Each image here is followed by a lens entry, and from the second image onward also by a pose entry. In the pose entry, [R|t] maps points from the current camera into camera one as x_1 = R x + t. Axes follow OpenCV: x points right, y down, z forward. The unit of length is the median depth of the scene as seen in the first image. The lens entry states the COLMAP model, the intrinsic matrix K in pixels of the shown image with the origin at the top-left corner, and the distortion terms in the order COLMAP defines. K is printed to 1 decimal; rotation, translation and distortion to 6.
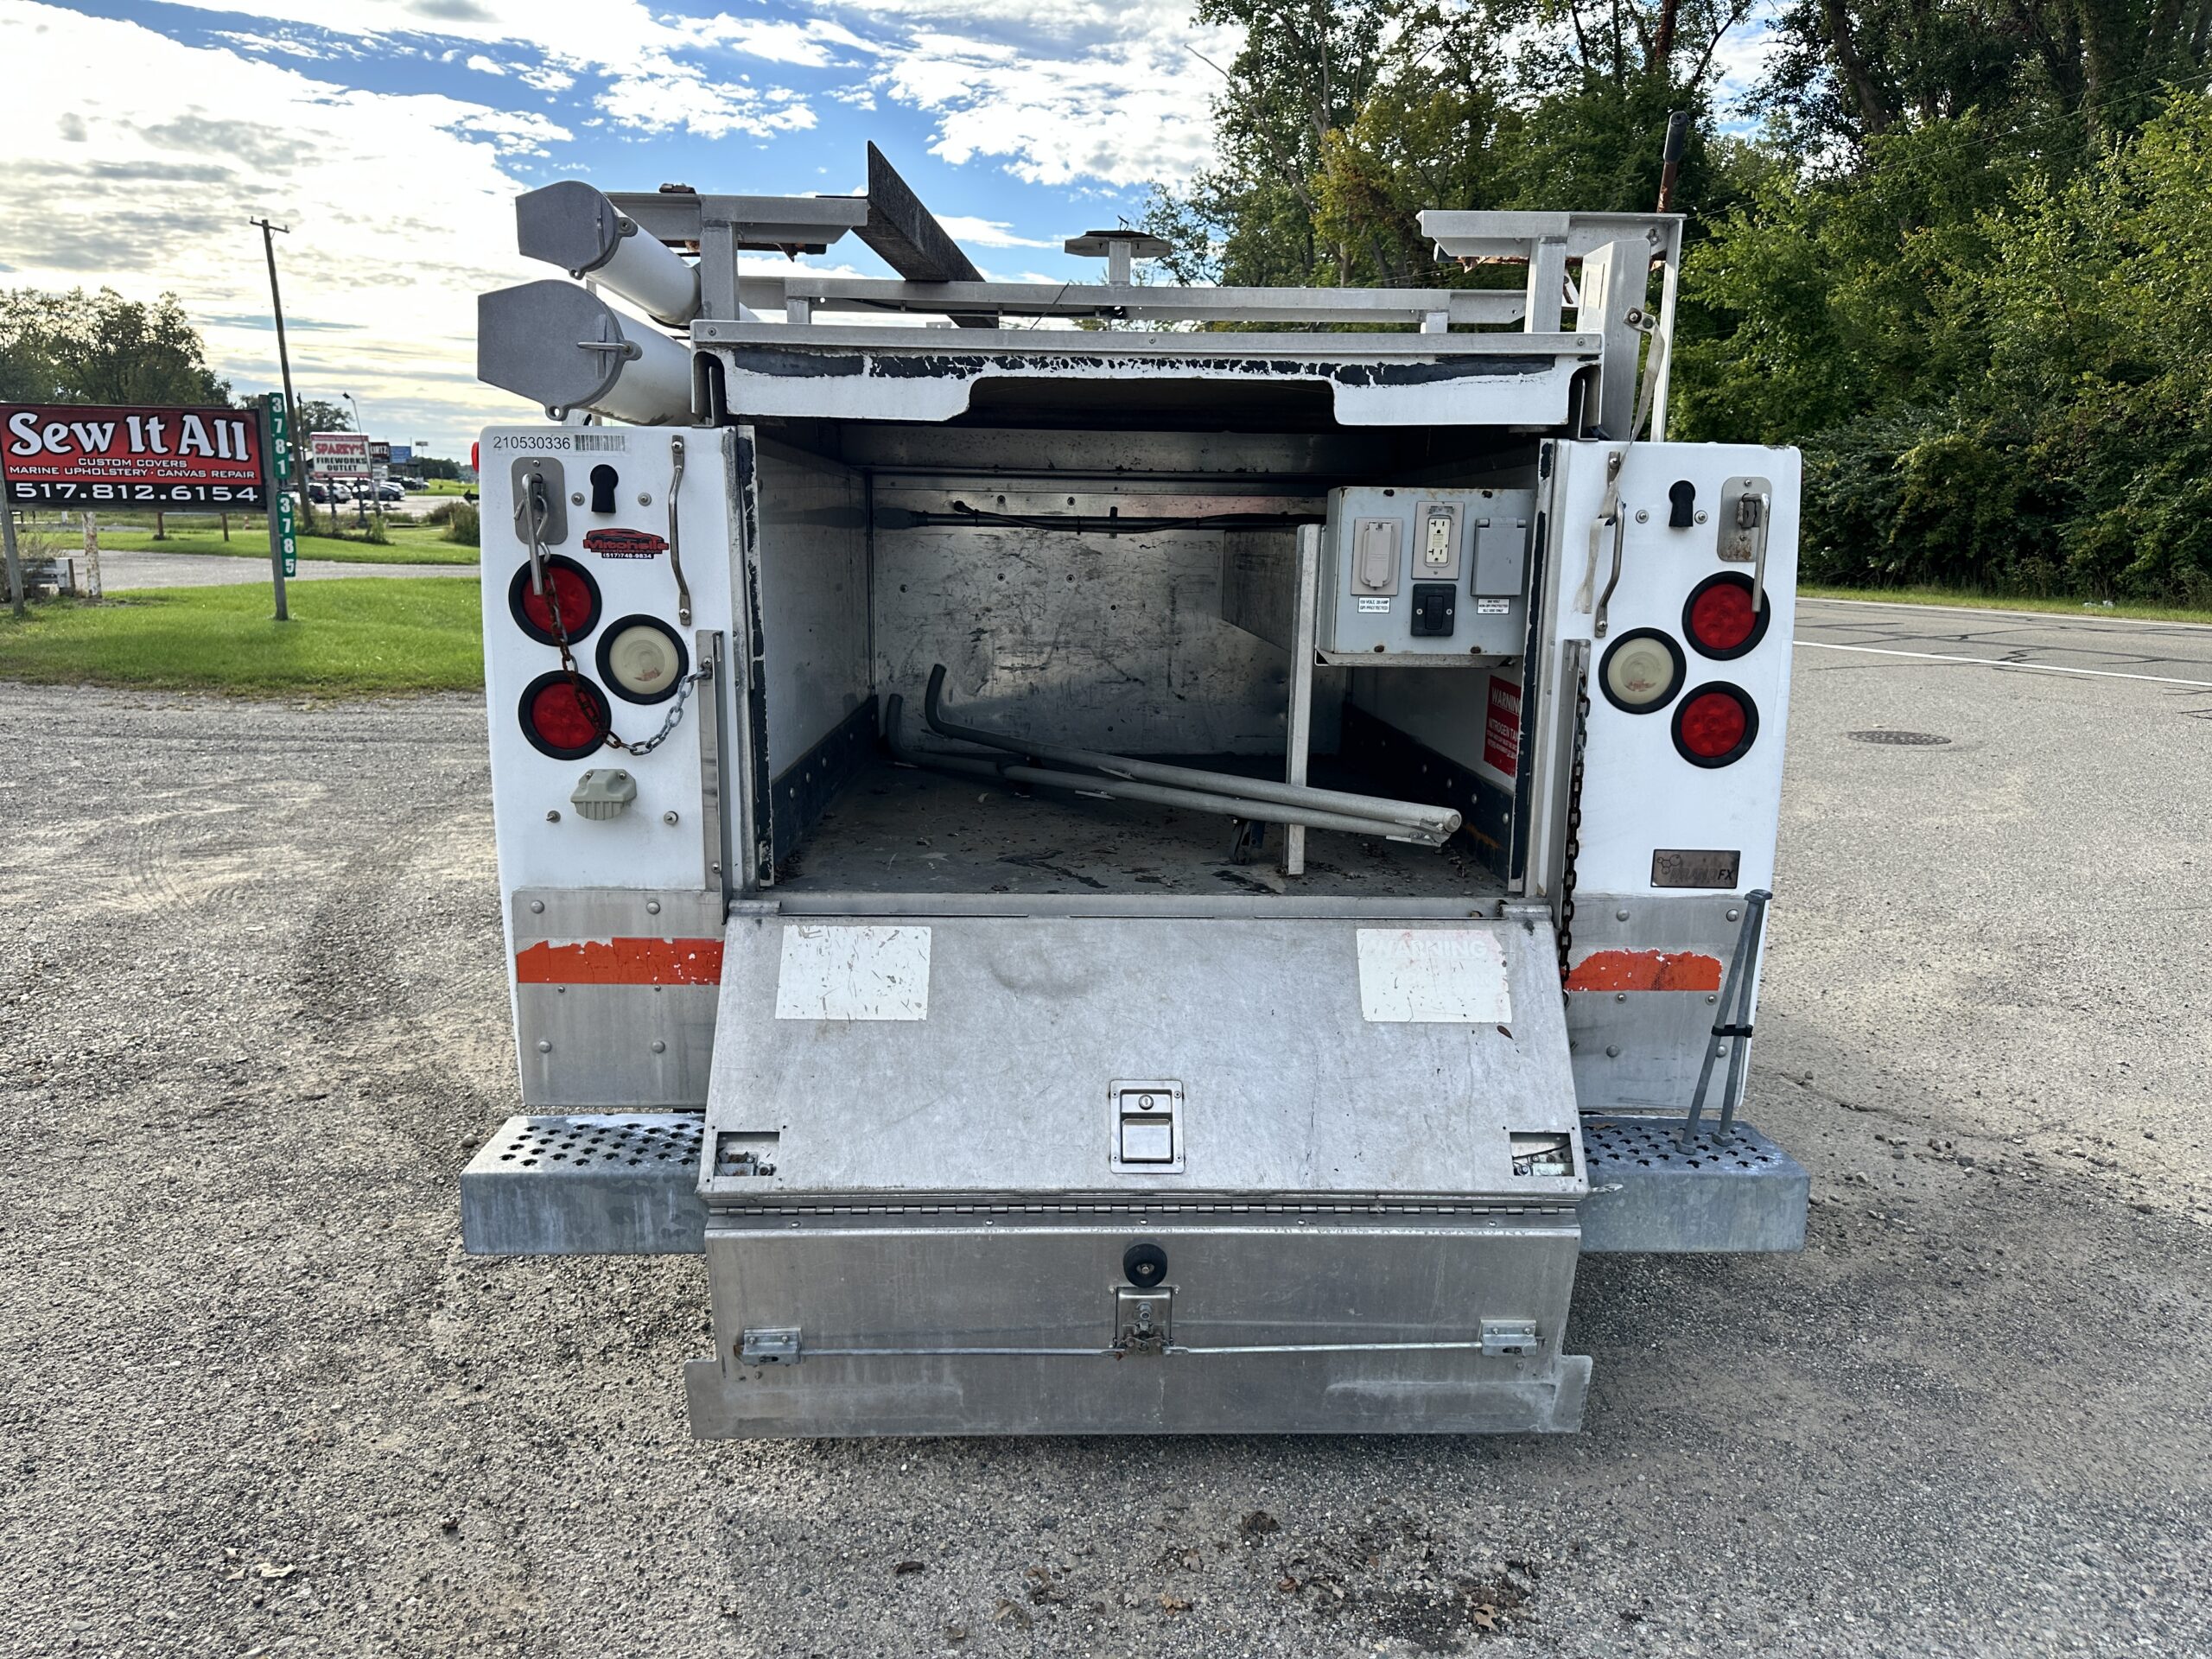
lens RADIAL K [[1549.0, 0, 1105.6], [0, 1549.0, 845.0], [0, 0, 1]] dist [0.005137, -0.019762]
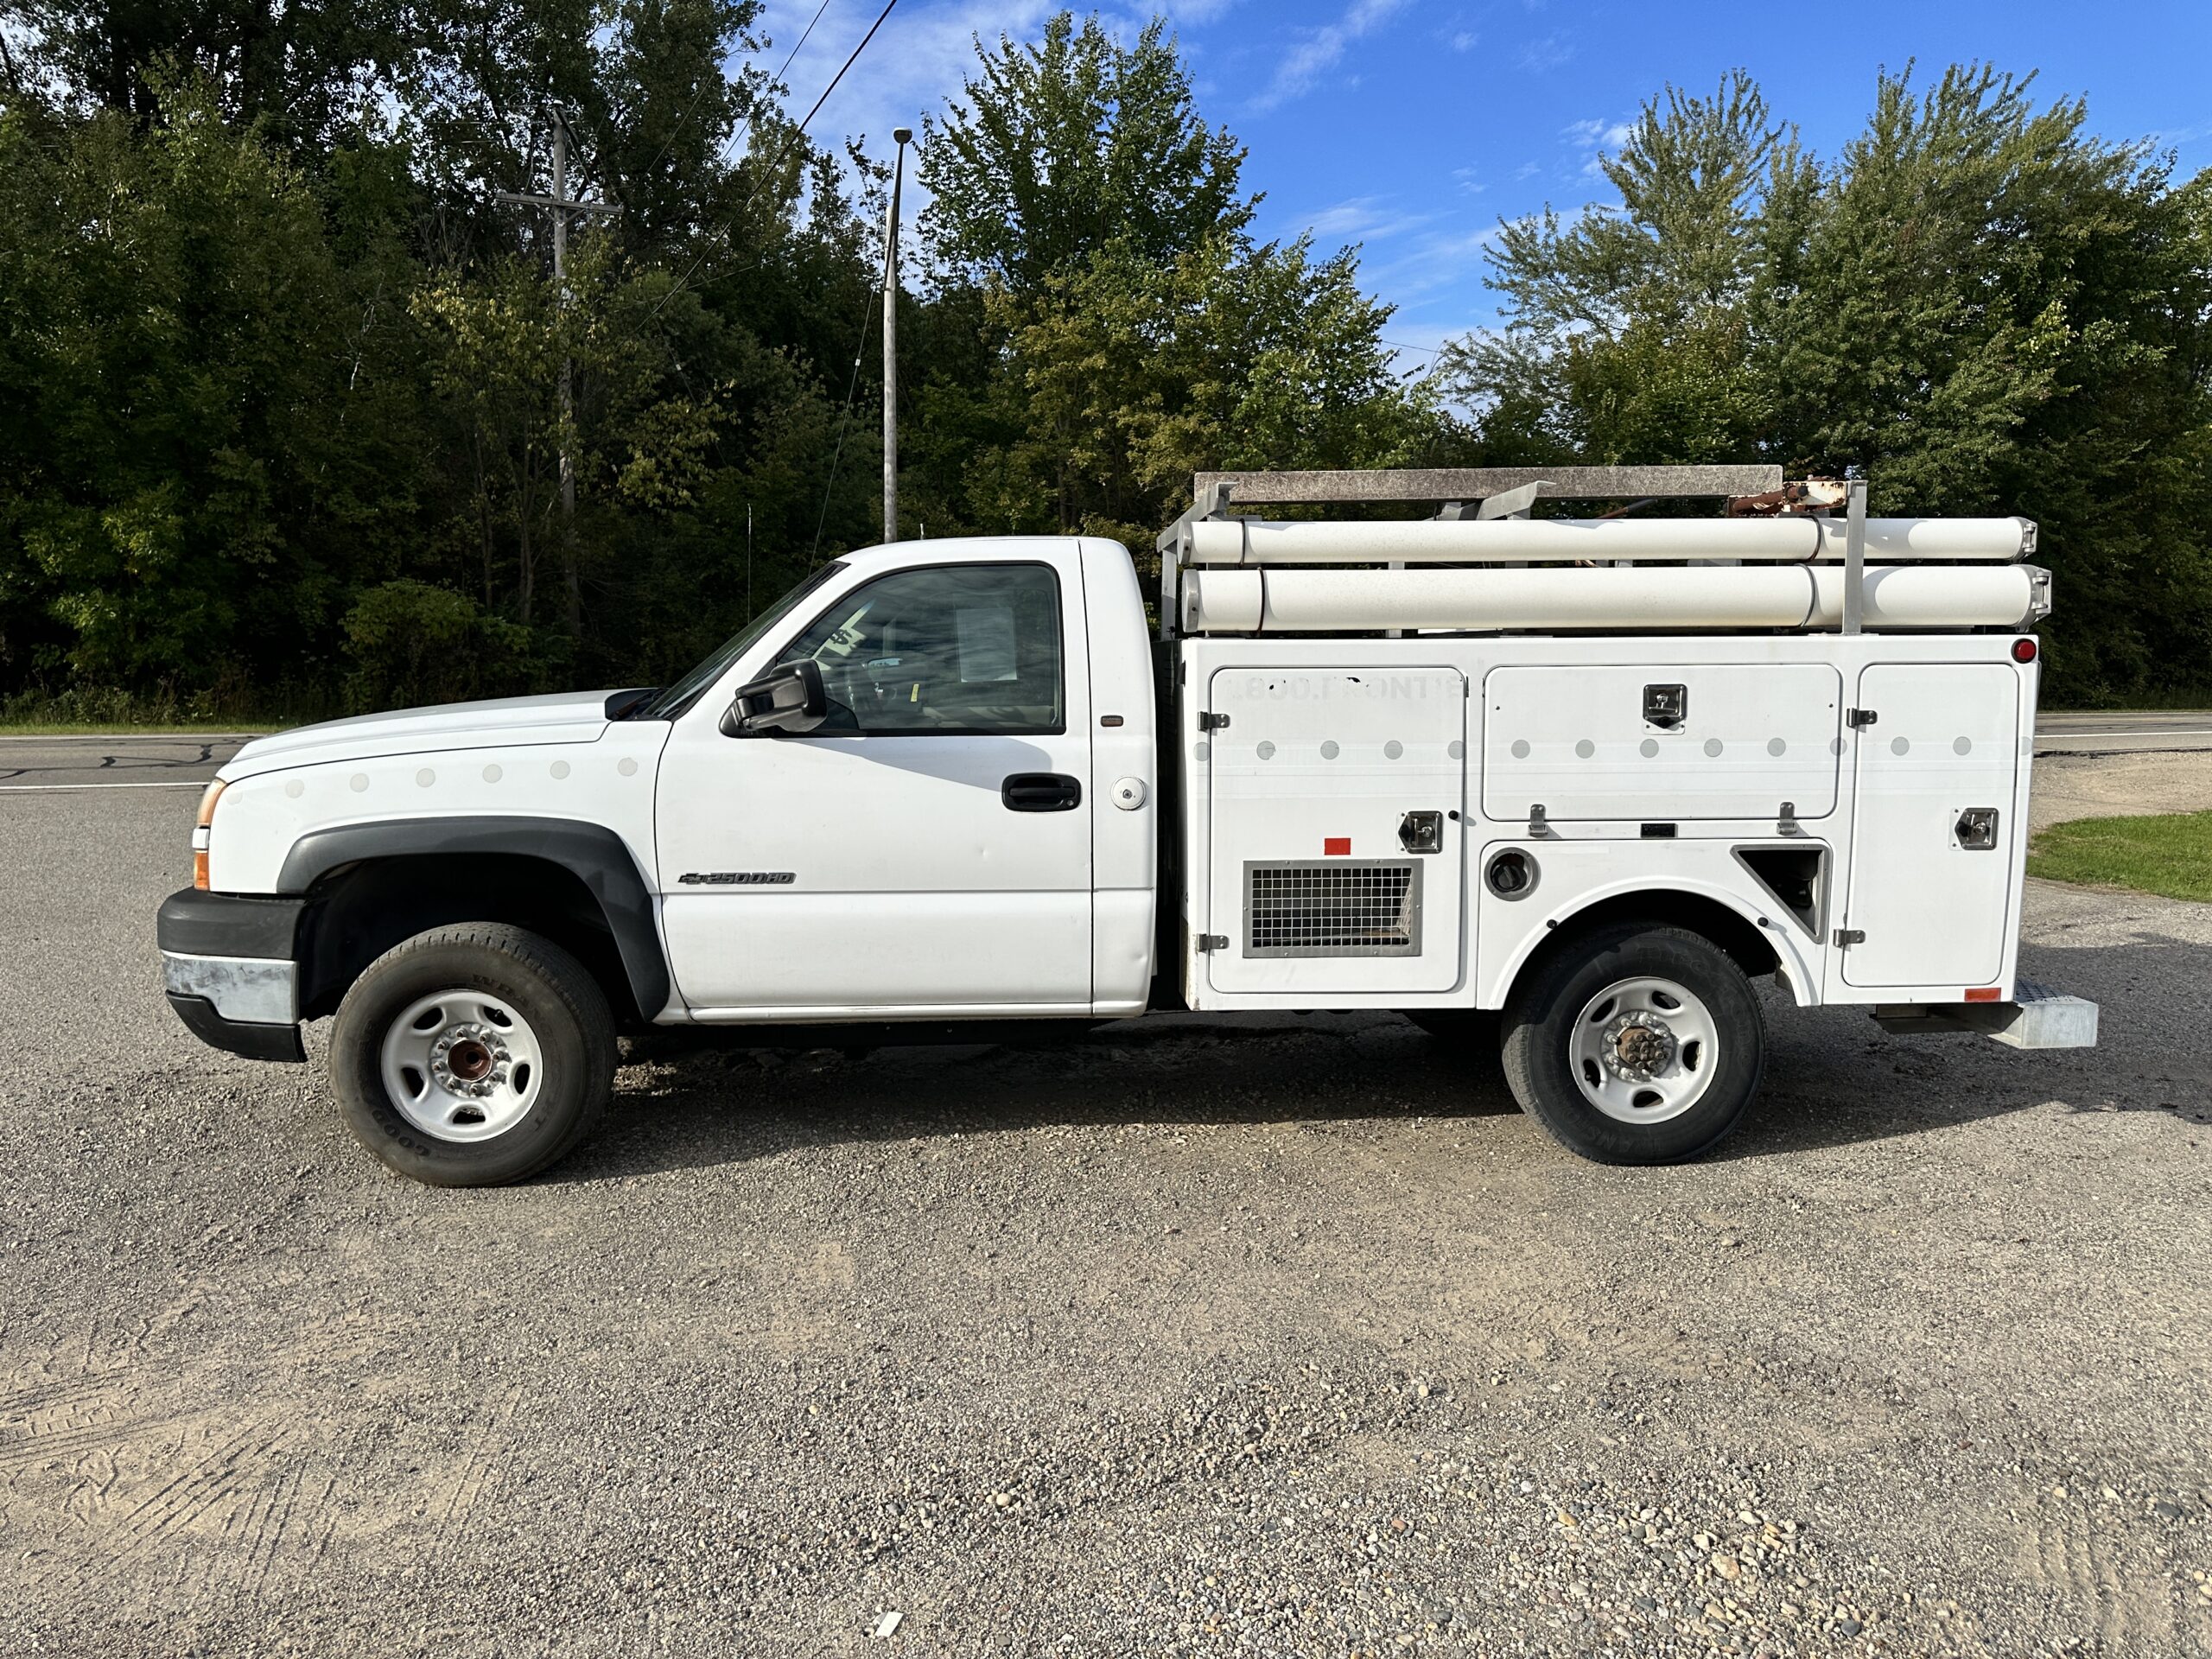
lens RADIAL K [[1550.8, 0, 1106.0], [0, 1550.8, 829.5], [0, 0, 1]] dist [0.004310, -0.018546]
pose [[-0.008634, -0.126996, 0.991866, -1.350706], [0.197250, 0.972197, 0.126195, -0.294070], [-0.980315, 0.196735, 0.016656, 1.246666]]
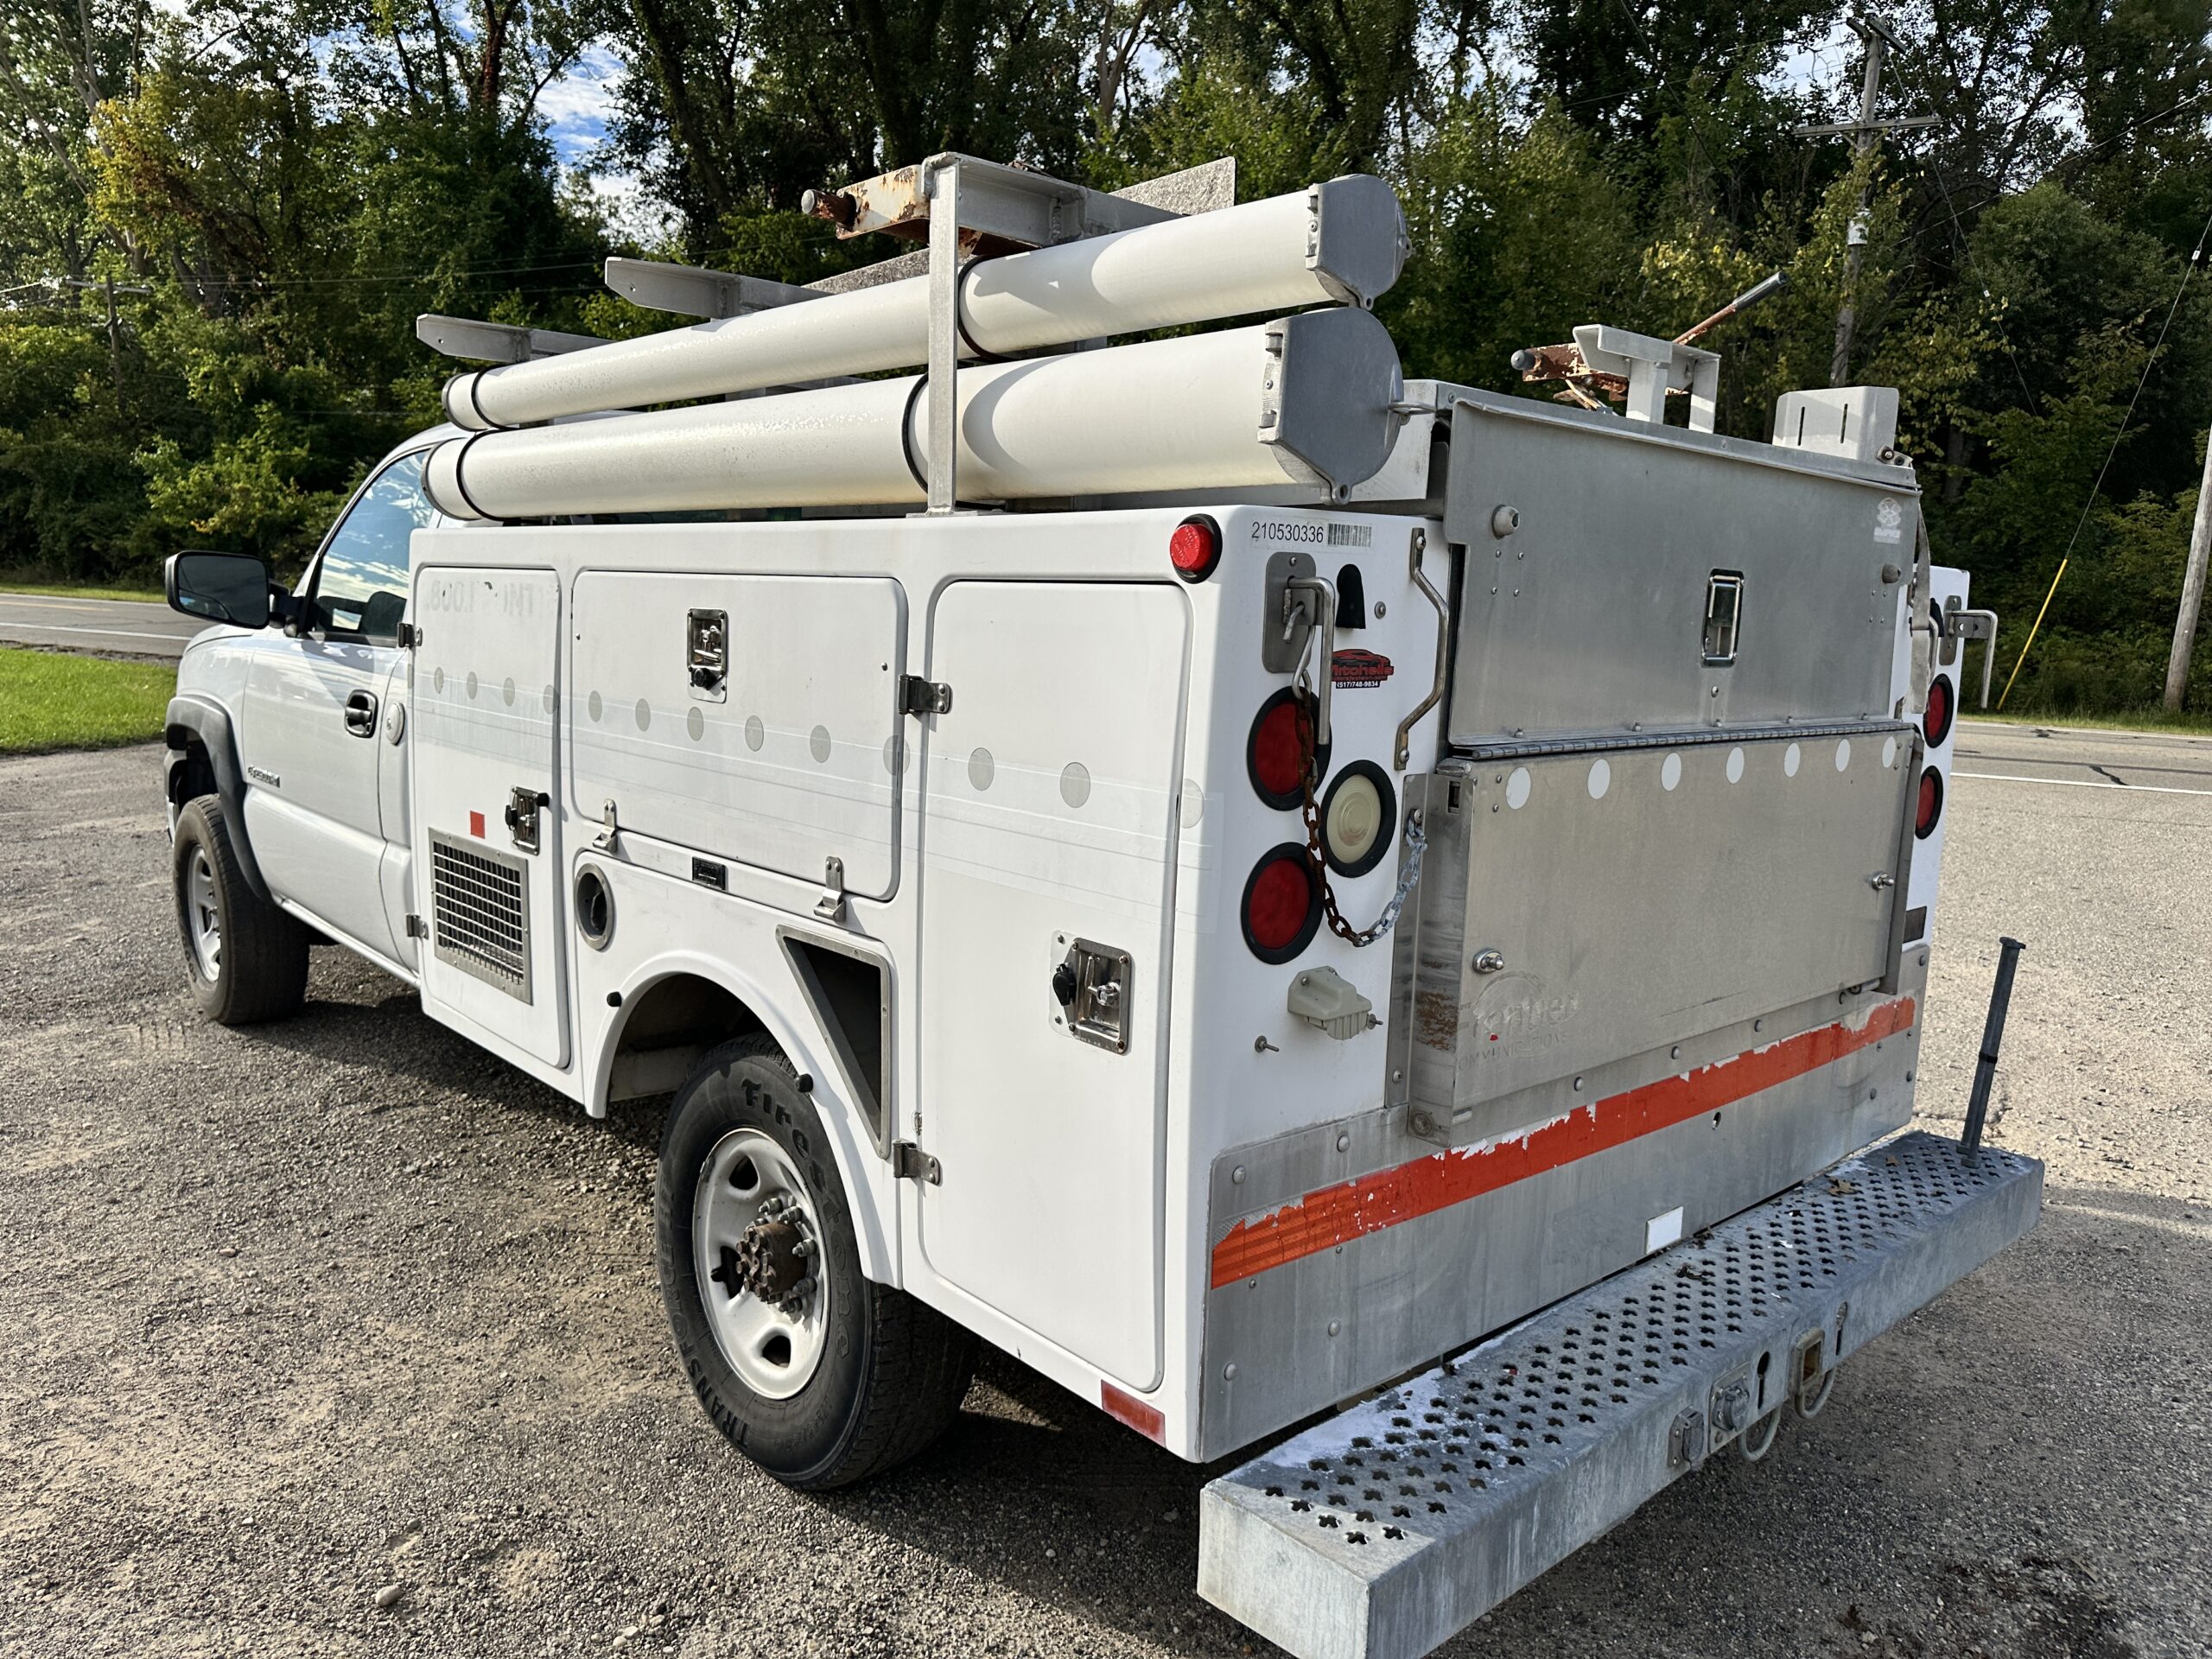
lens RADIAL K [[1574.1, 0, 1106.0], [0, 1574.1, 829.5], [0, 0, 1]] dist [-0.002370, -0.004718]
pose [[0.769666, -0.076537, 0.633843, -0.527595], [0.100952, 0.994888, -0.002450, -0.075196], [-0.630415, 0.065874, 0.773458, 0.290185]]
